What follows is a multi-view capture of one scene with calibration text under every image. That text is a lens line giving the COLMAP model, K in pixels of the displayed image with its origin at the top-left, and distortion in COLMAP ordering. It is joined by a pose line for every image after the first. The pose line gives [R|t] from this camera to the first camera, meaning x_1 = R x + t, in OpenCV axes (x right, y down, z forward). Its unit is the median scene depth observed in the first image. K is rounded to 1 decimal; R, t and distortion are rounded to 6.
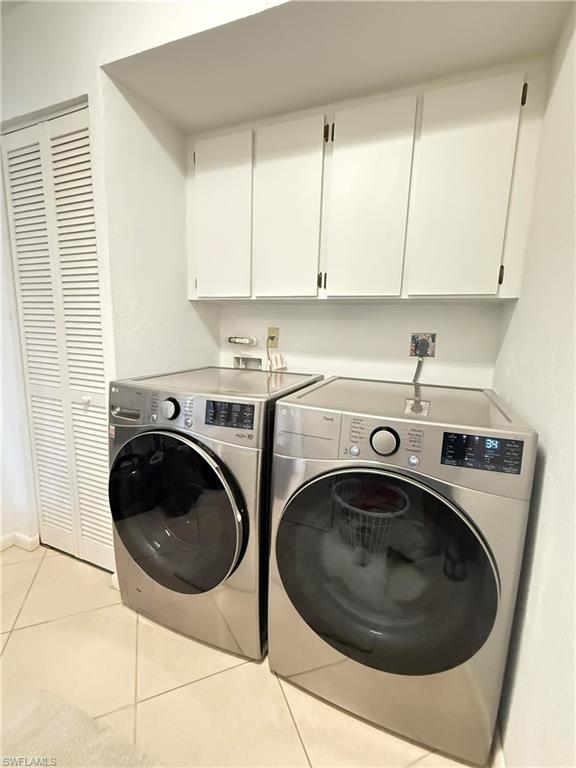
lens RADIAL K [[335.1, 0, 288.1], [0, 335.1, 382.5], [0, 0, 1]] dist [0.007676, -0.001554]
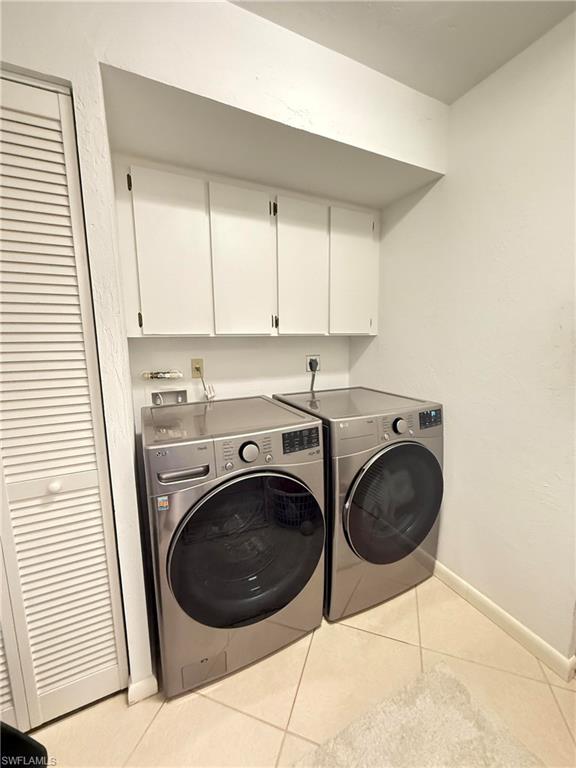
lens RADIAL K [[306.0, 0, 288.0], [0, 306.0, 384.3], [0, 0, 1]] dist [-0.002554, 0.000475]
pose [[0.668055, -0.143737, 0.730098, -0.772332], [0.151174, 0.986921, 0.055971, -0.134832], [-0.728594, 0.072980, 0.681047, 0.206990]]
